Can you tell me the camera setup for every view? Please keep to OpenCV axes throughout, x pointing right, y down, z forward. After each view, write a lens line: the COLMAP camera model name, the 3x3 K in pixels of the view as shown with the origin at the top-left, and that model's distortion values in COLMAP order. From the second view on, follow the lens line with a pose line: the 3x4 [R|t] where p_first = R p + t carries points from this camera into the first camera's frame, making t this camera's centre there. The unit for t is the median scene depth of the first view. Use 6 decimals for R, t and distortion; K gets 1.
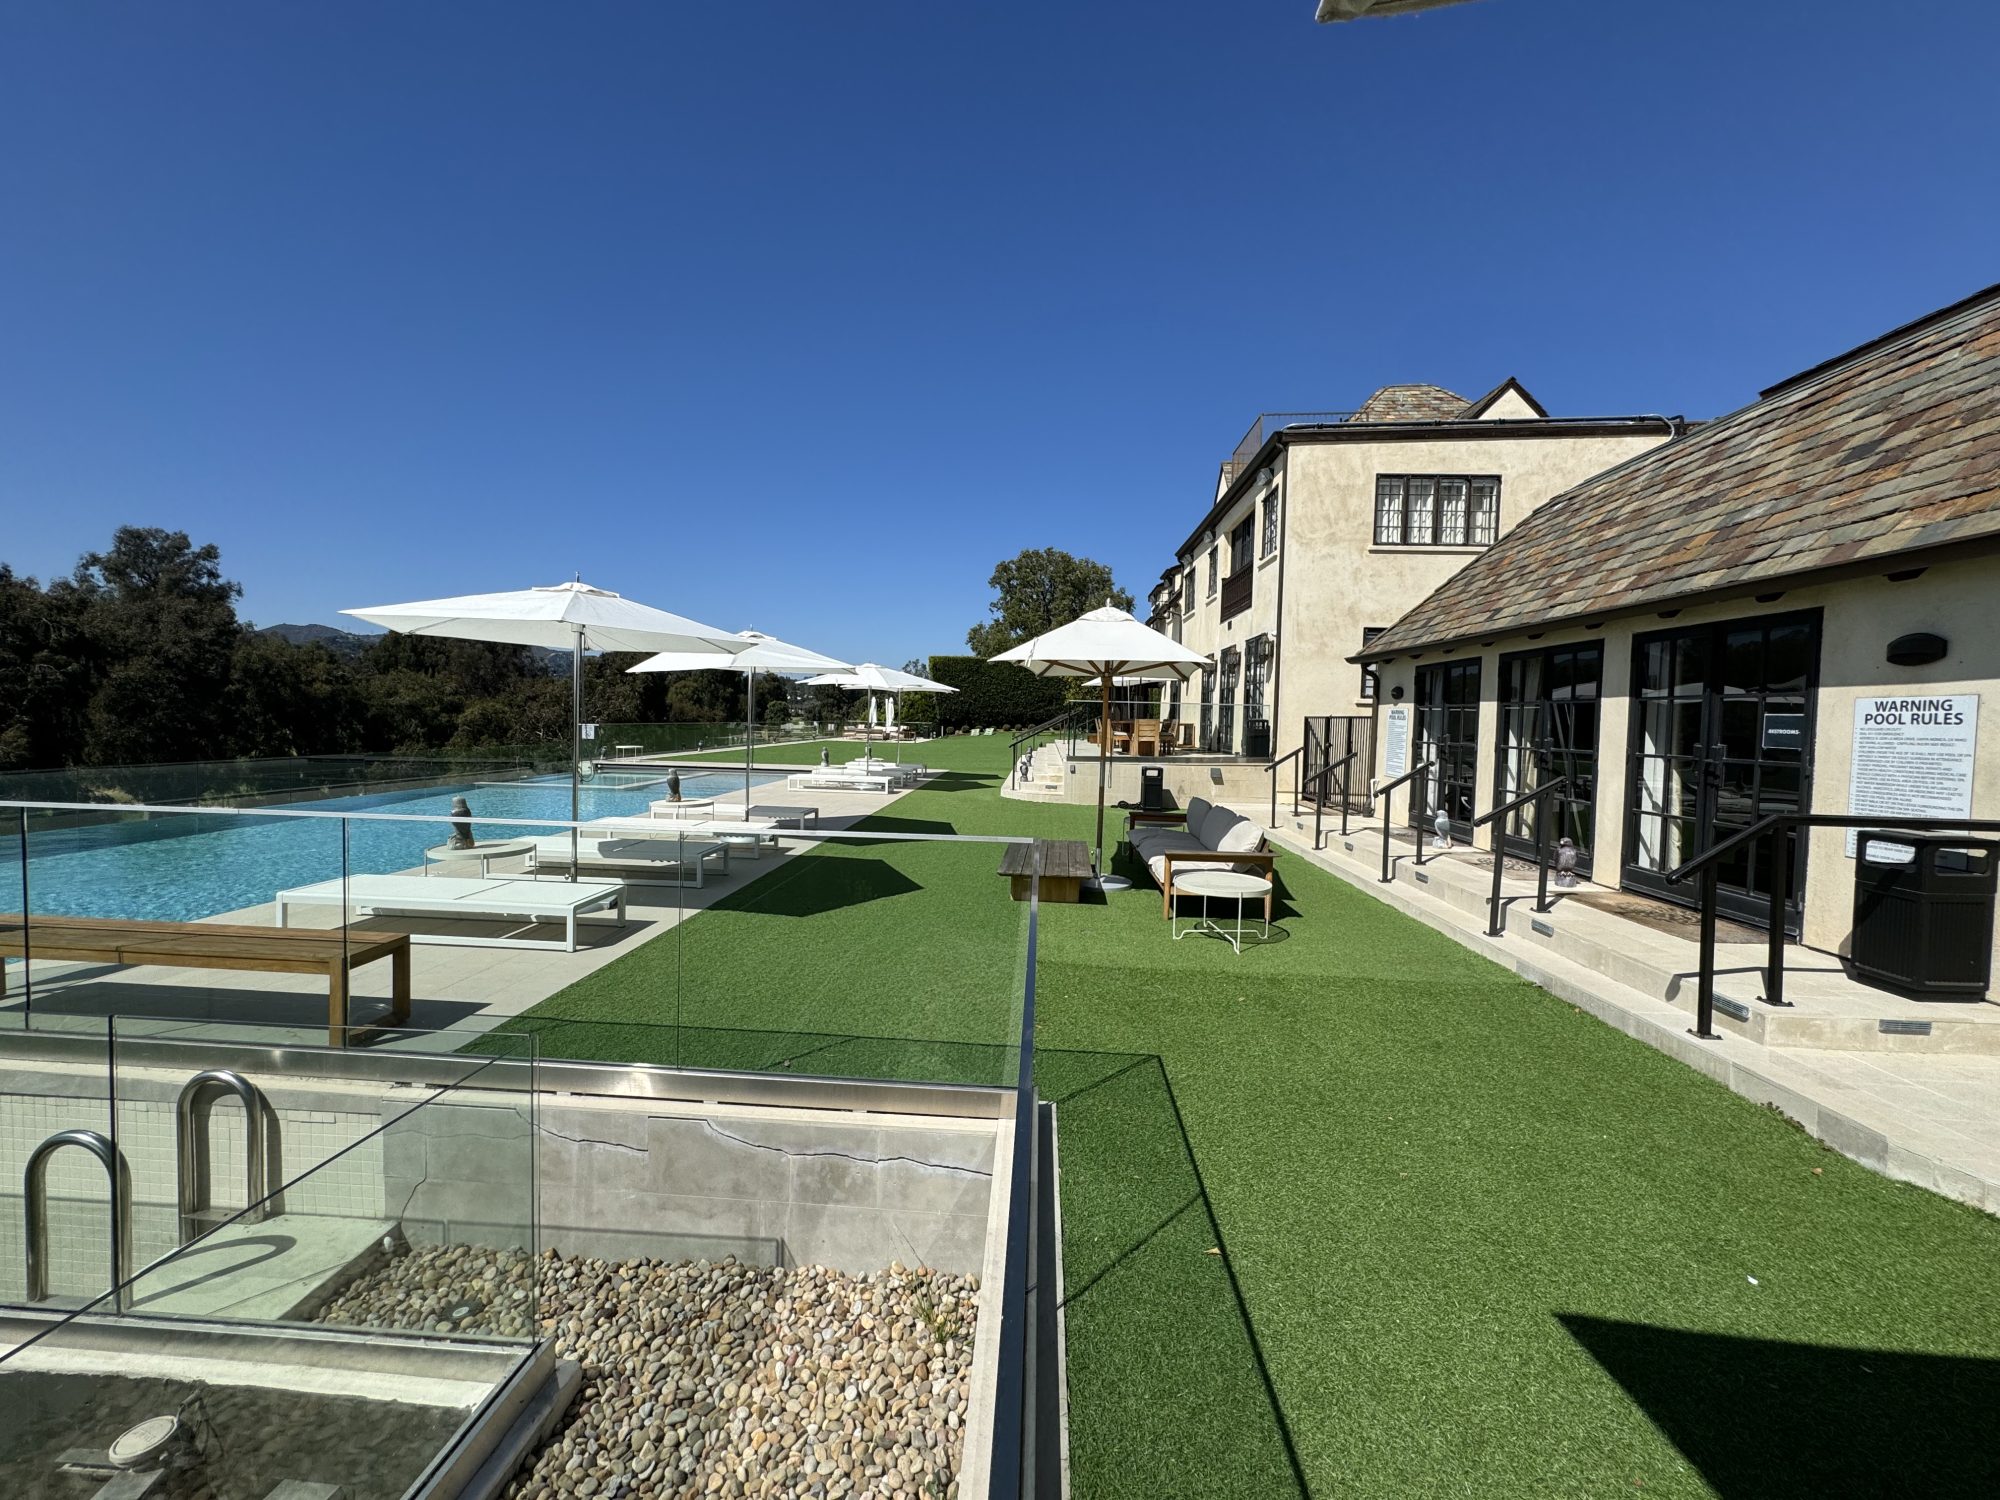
lens RADIAL K [[806.3, 0, 1007.7], [0, 806.3, 745.5], [0, 0, 1]] dist [-0.002167, -0.000829]
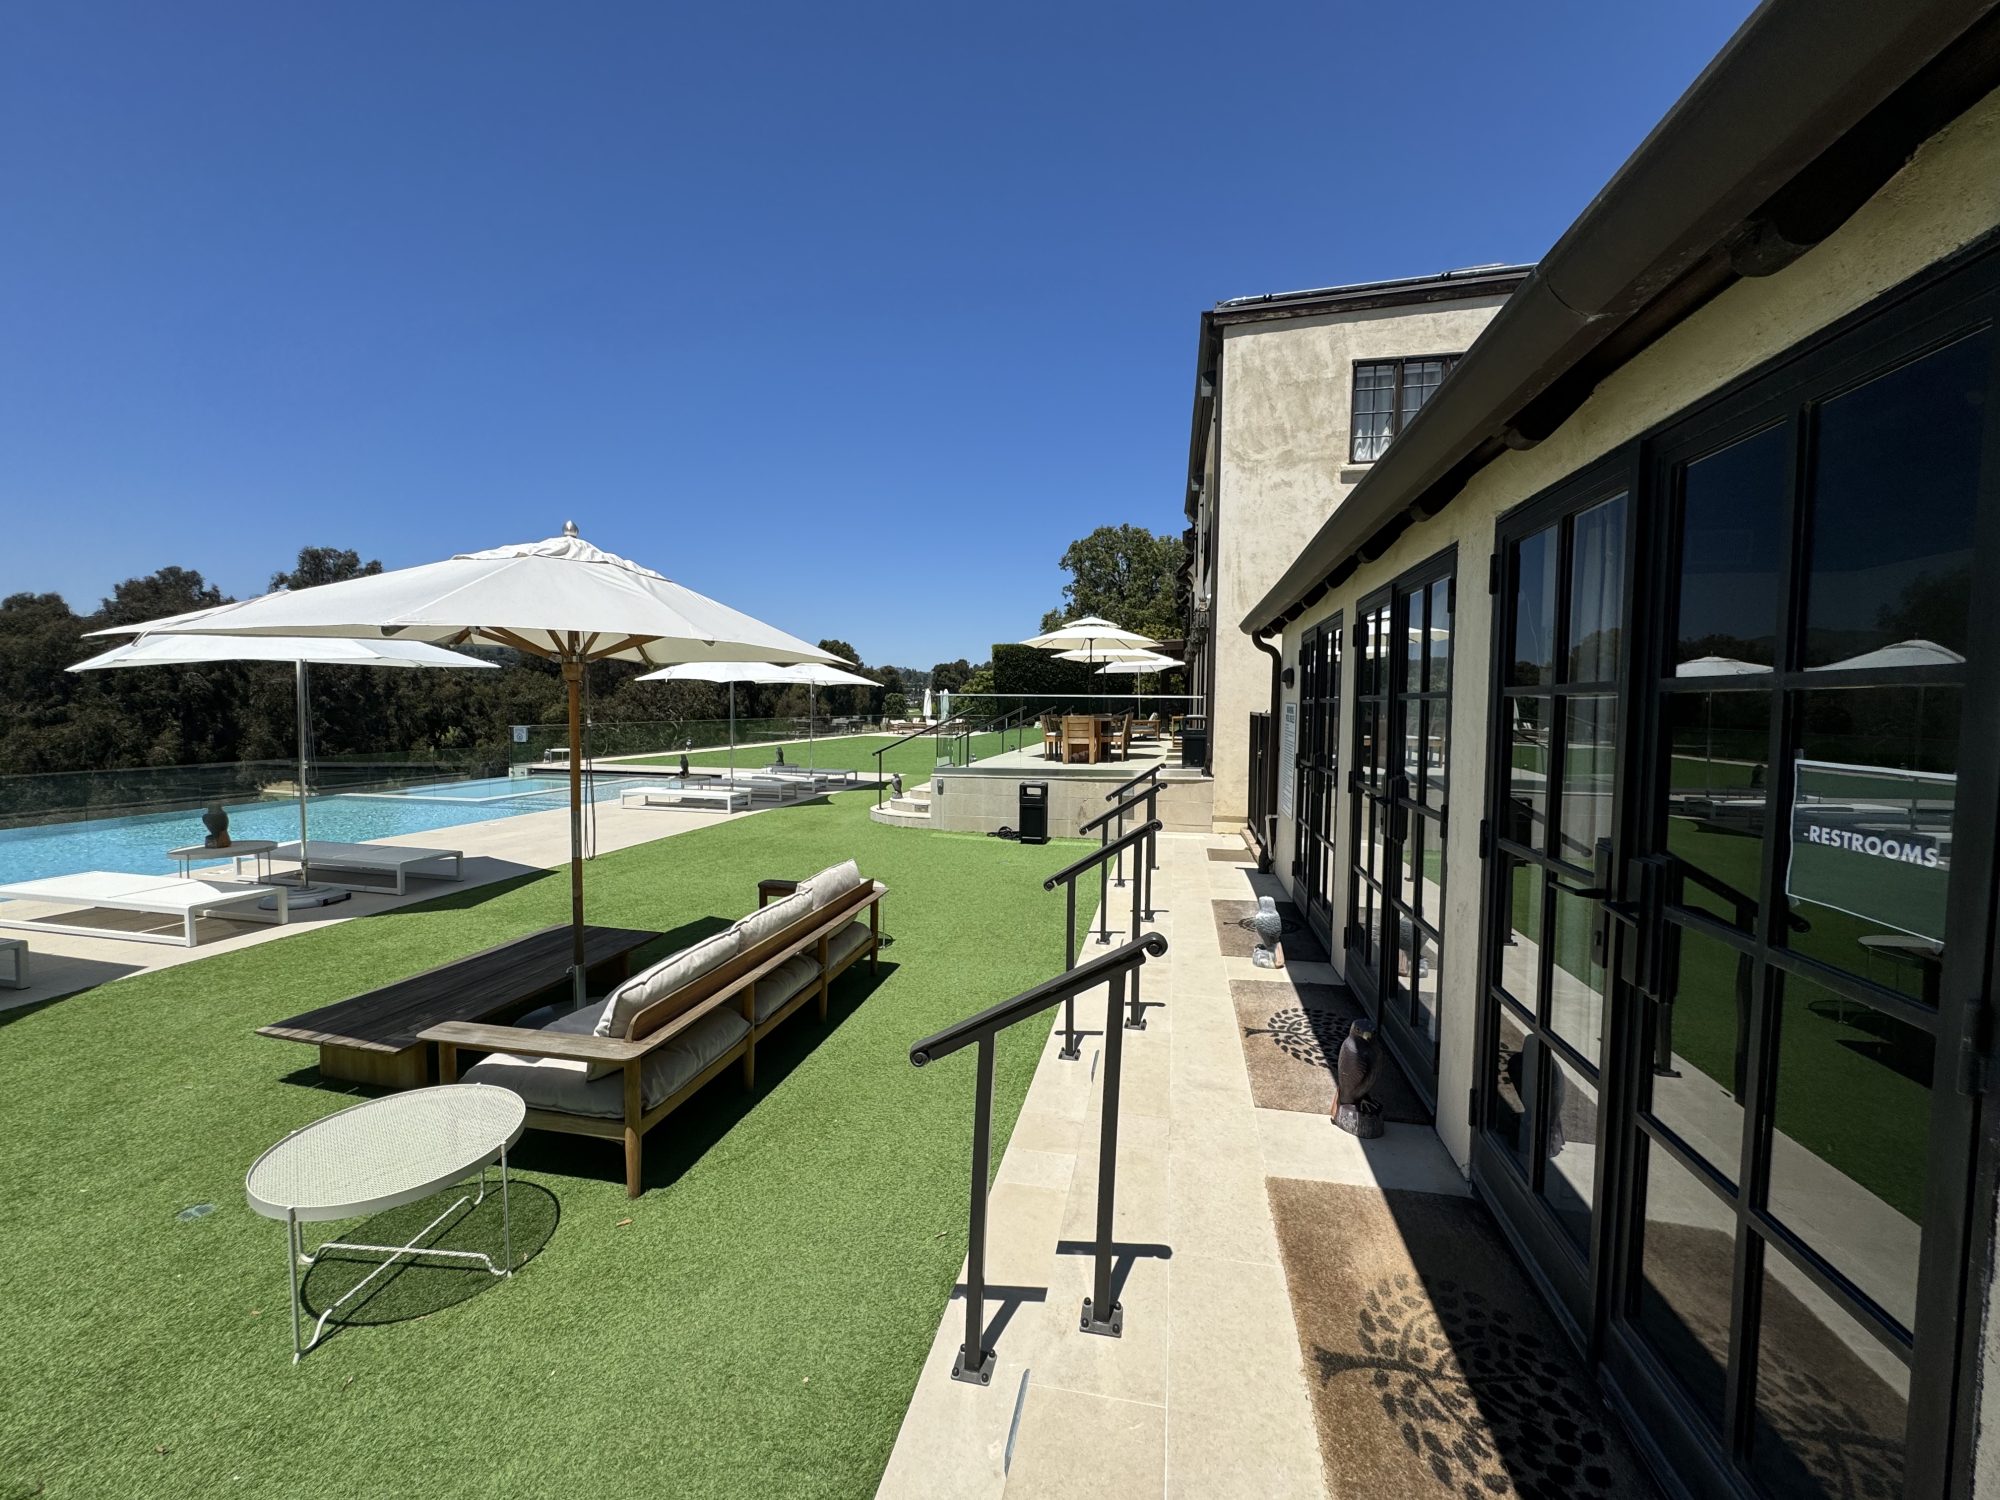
lens RADIAL K [[806.3, 0, 1013.3], [0, 806.3, 750.8], [0, 0, 1]] dist [-0.002167, -0.000829]
pose [[0.988671, -0.006770, -0.149948, 0.268702], [0.009766, 0.999767, 0.019250, -0.017199], [0.149783, -0.020496, 0.988506, 0.261447]]
